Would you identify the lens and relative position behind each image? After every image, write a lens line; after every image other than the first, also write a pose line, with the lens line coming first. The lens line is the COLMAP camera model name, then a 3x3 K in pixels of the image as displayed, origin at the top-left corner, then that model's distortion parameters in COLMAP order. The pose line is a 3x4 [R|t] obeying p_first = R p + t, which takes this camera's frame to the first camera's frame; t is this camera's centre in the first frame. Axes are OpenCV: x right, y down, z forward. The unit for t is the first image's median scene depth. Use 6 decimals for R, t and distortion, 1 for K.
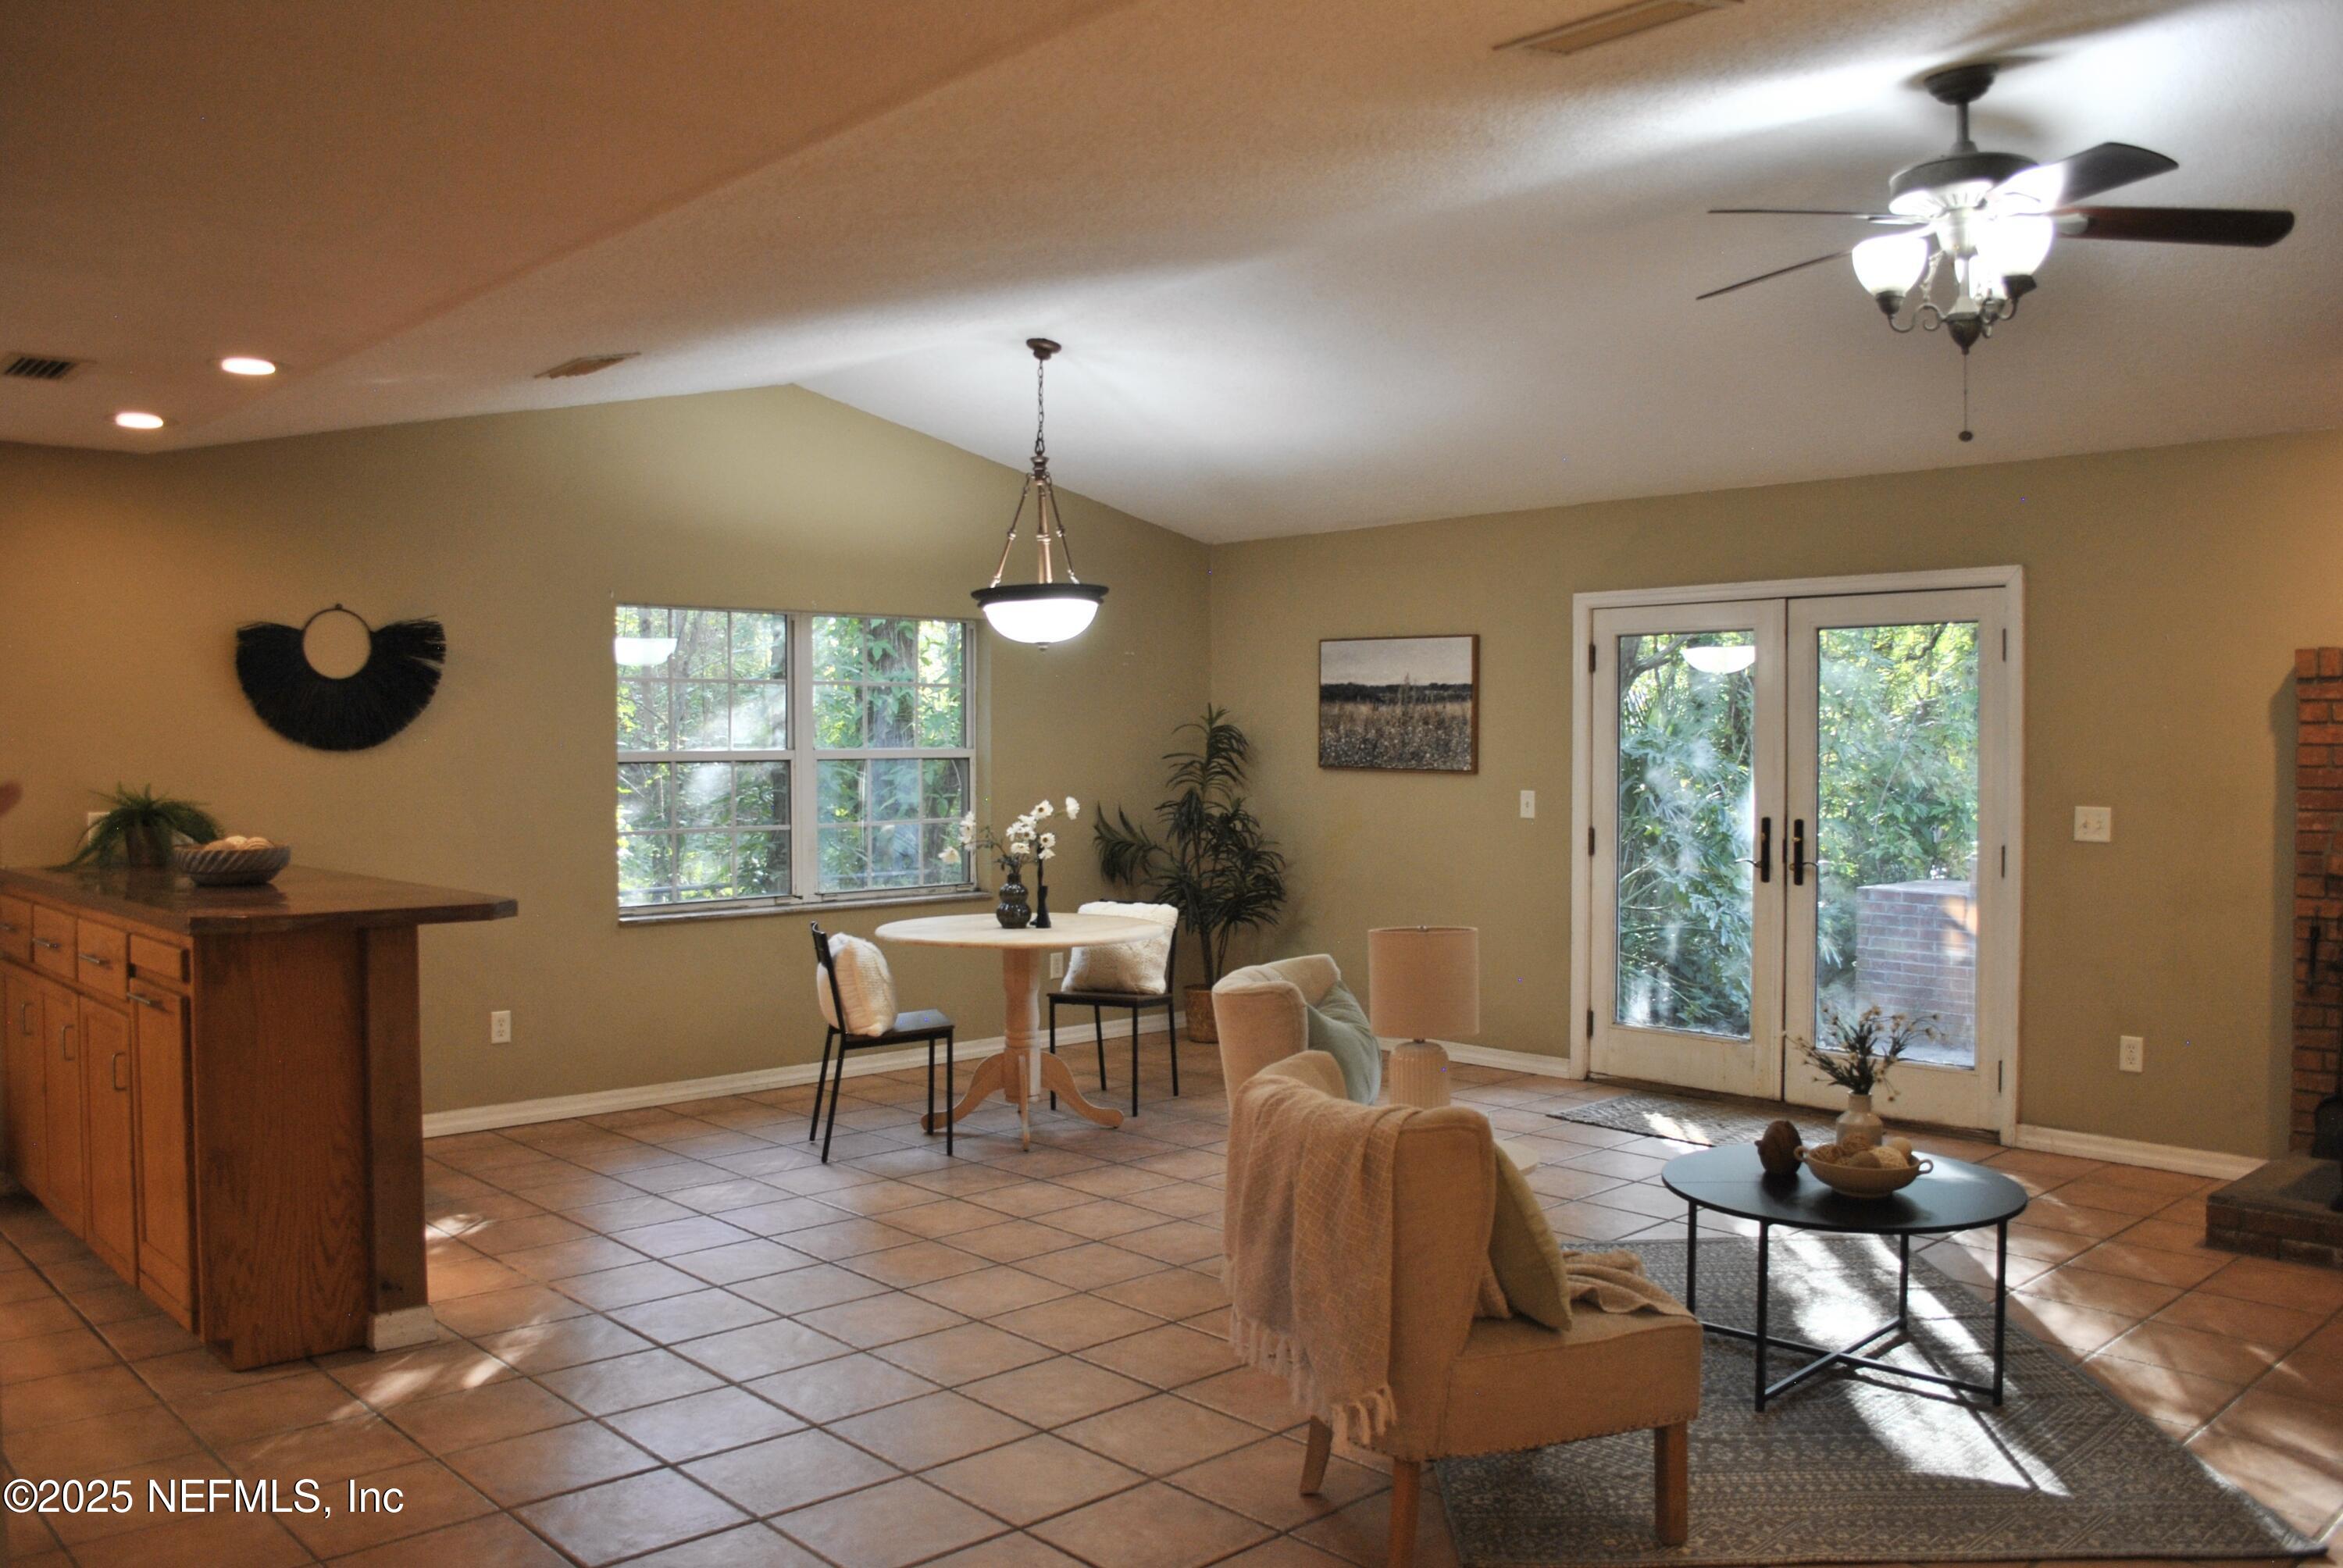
lens RADIAL K [[1852.0, 0, 1169.5], [0, 1852.0, 781.5], [0, 0, 1]] dist [-0.082550, 0.014572]
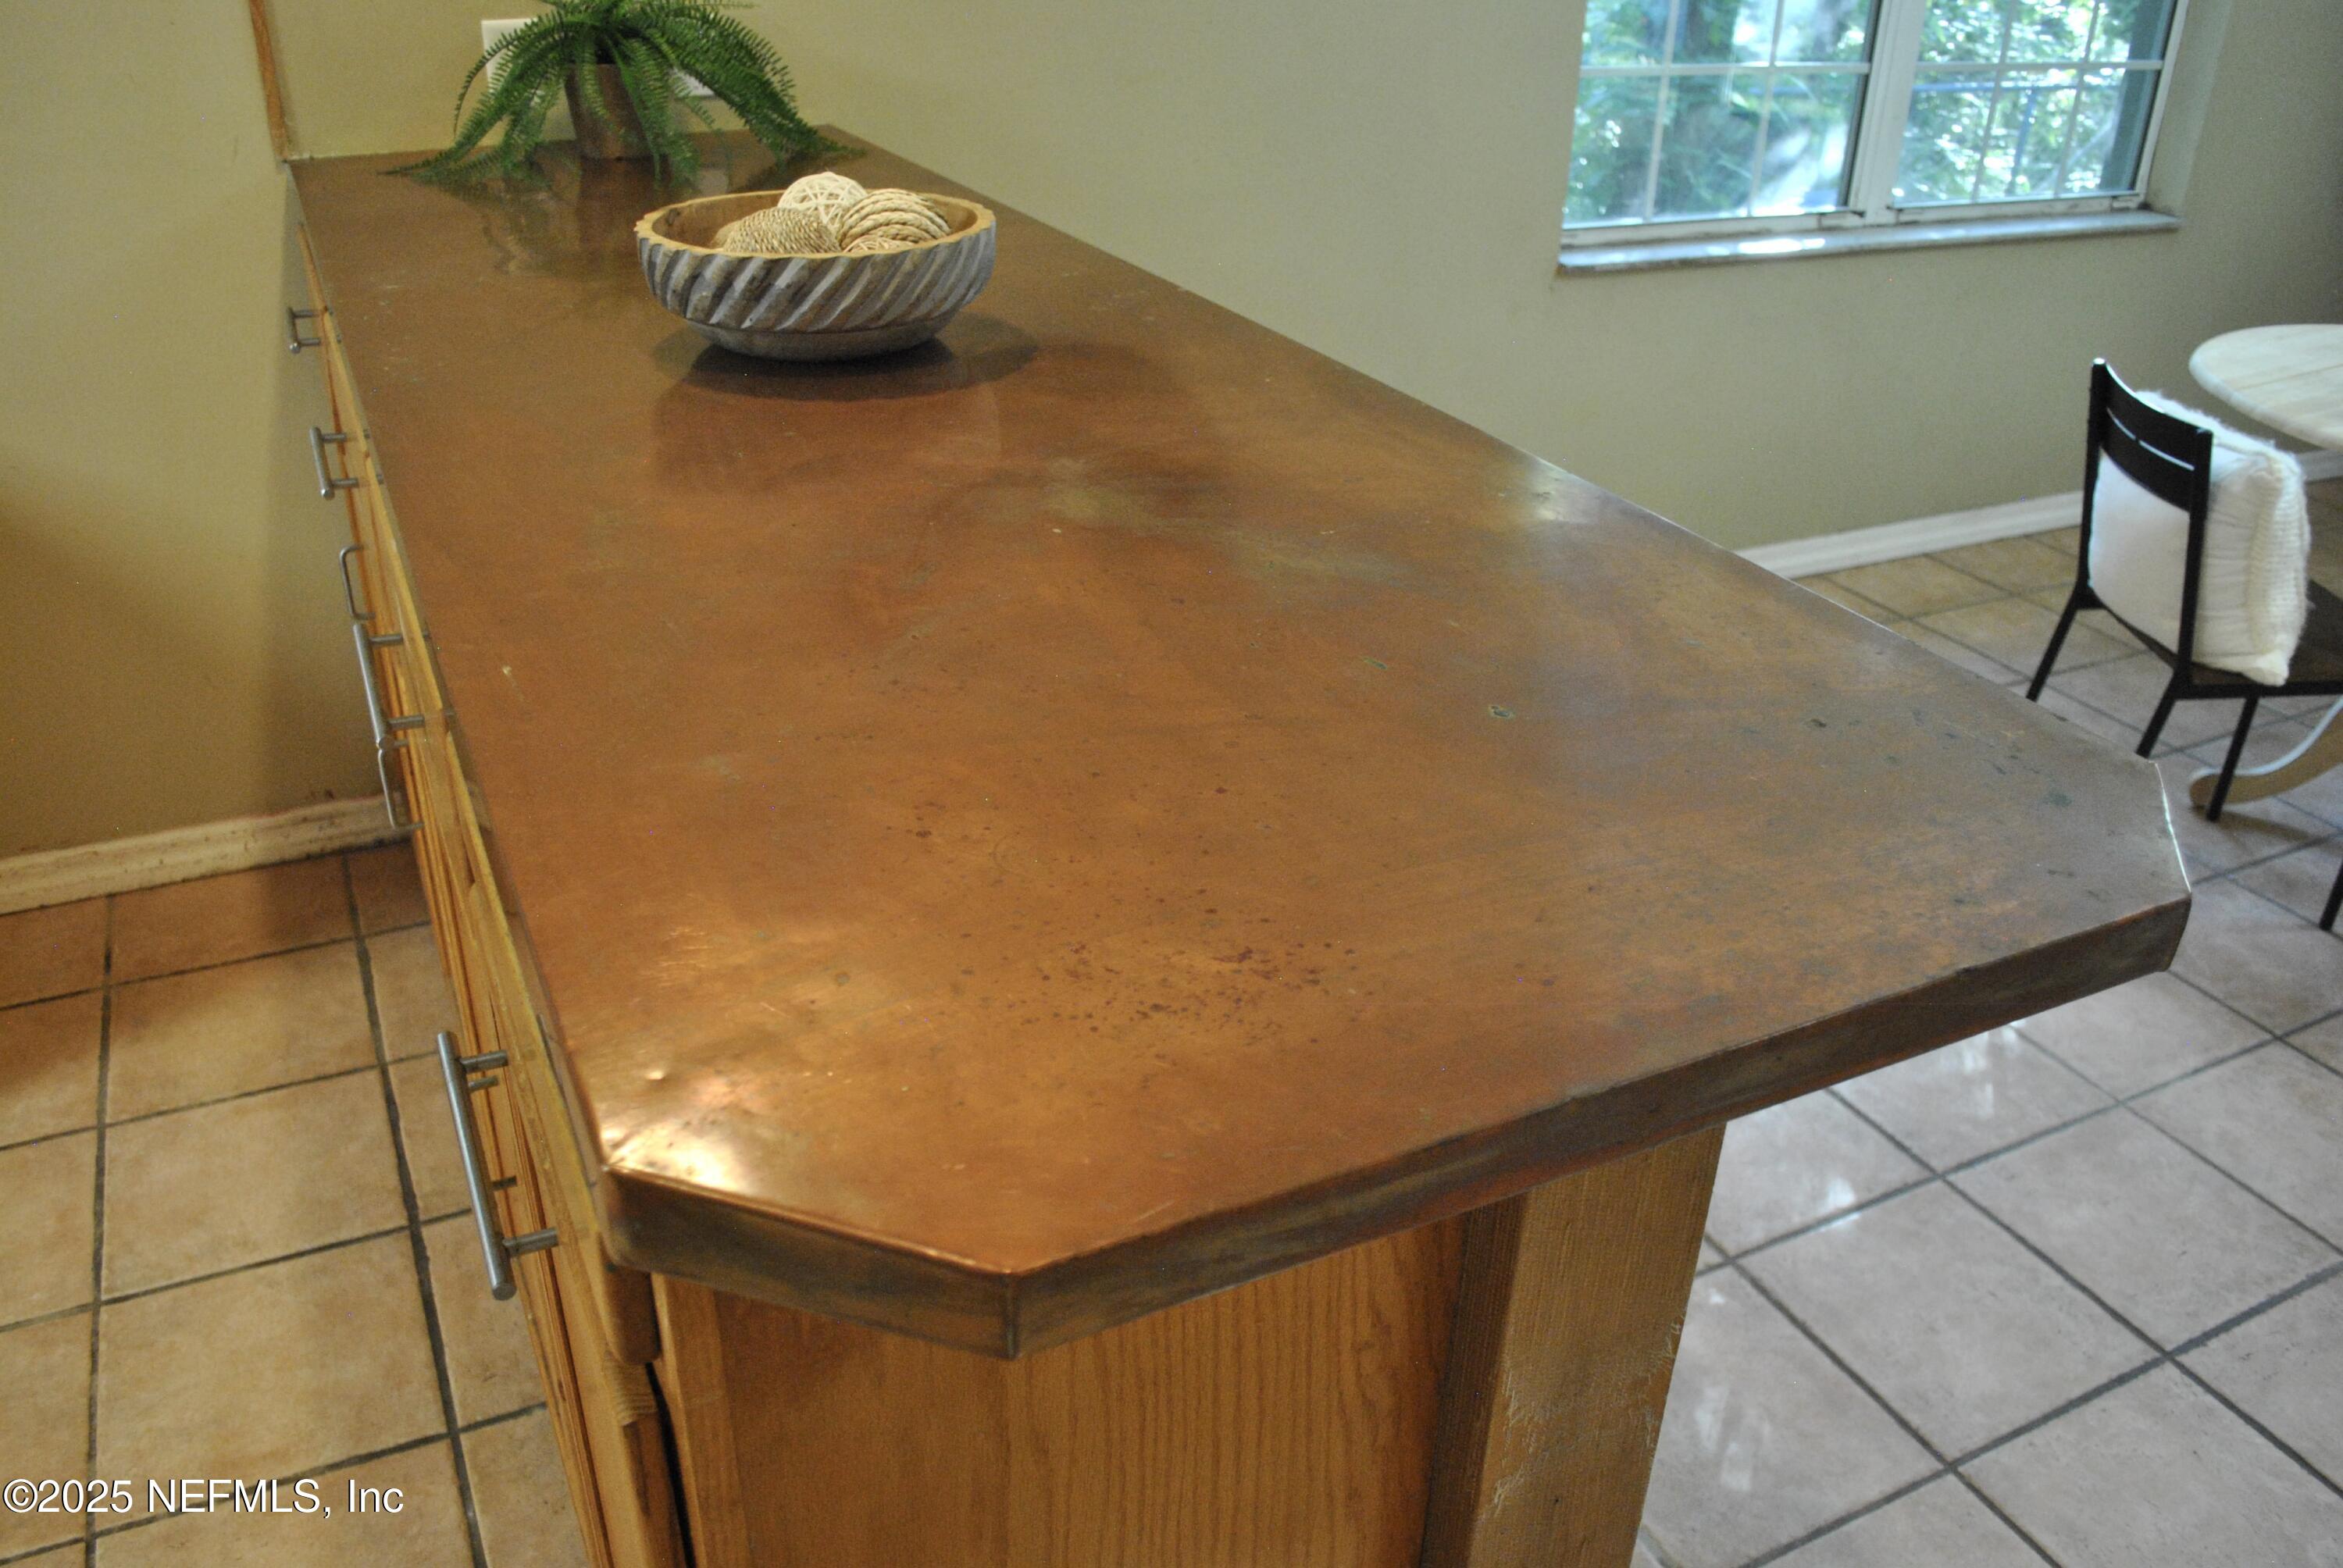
lens RADIAL K [[1852.0, 0, 1217.8], [0, 1852.0, 772.0], [0, 0, 1]] dist [-0.082550, 0.014572]
pose [[0.958732, 0.153852, -0.239086, -0.246211], [-0.036493, 0.900568, 0.433181, -0.010660], [0.281959, -0.406580, 0.869018, 0.488360]]
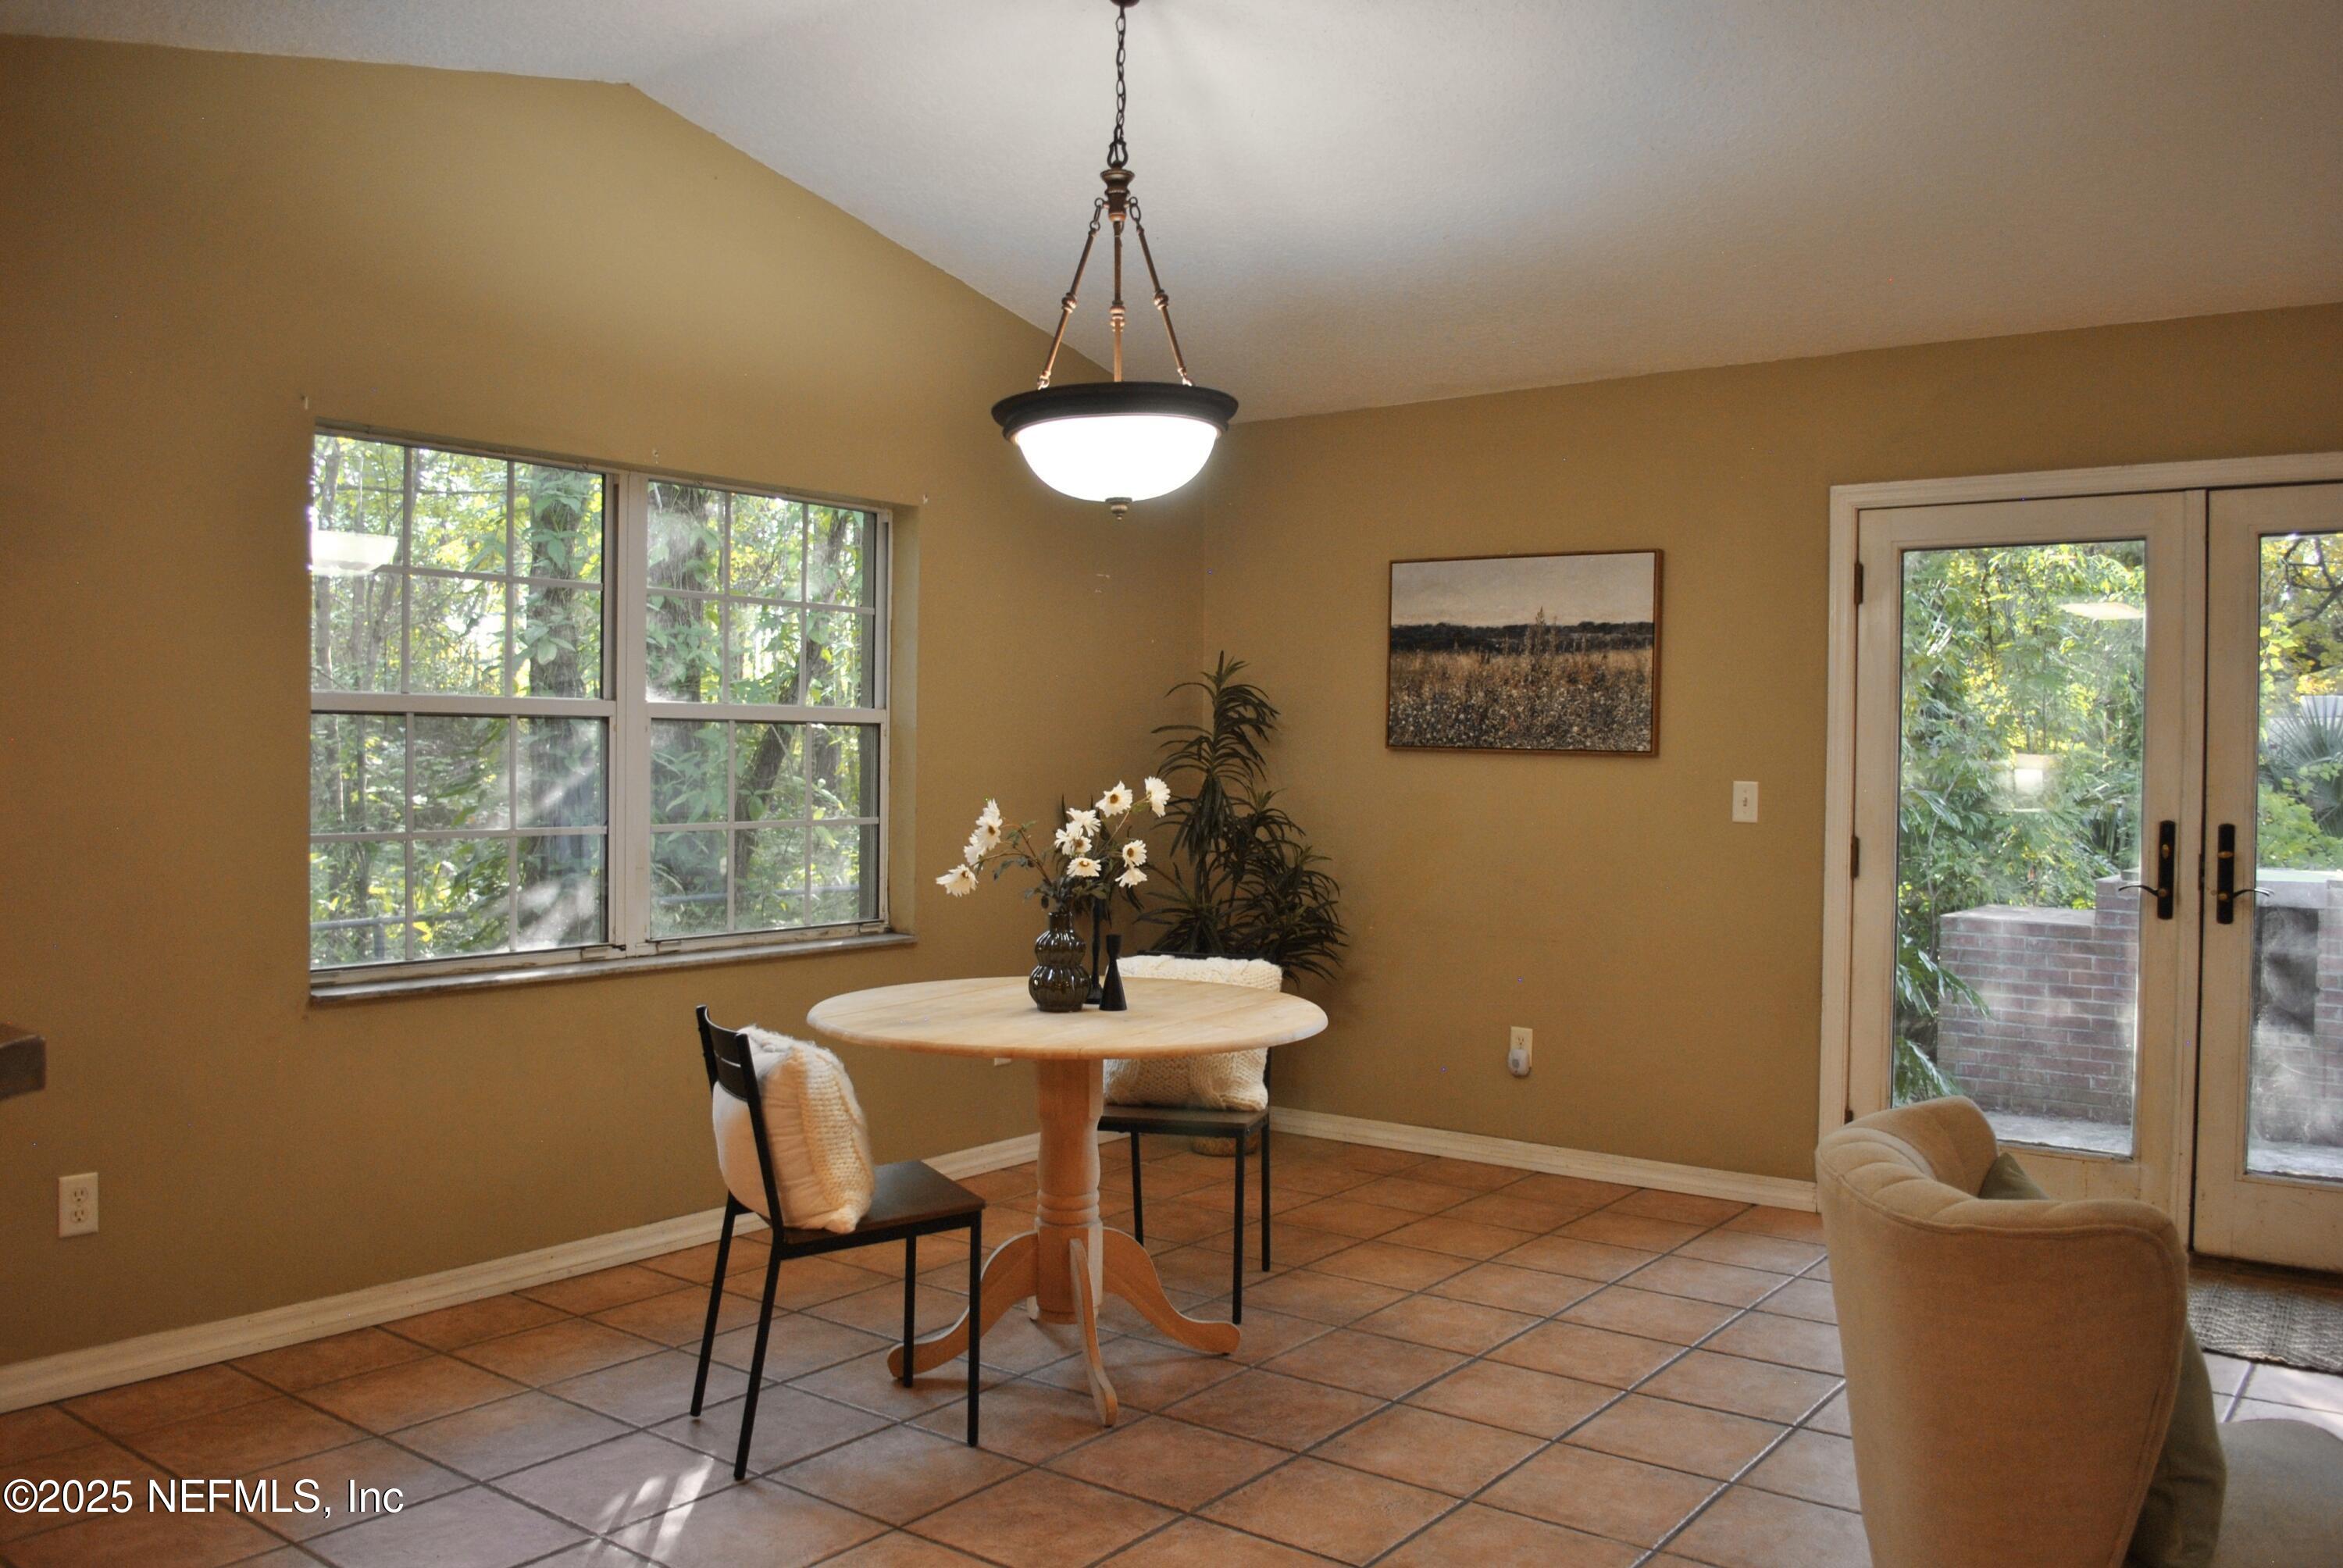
lens RADIAL K [[1852.0, 0, 1172.3], [0, 1852.0, 784.4], [0, 0, 1]] dist [-0.082550, 0.014572]
pose [[0.985645, 0.009434, 0.168566, -0.134388], [-0.008327, 0.999939, -0.007272, 0.013747], [-0.168624, 0.005764, 0.985664, 0.410418]]
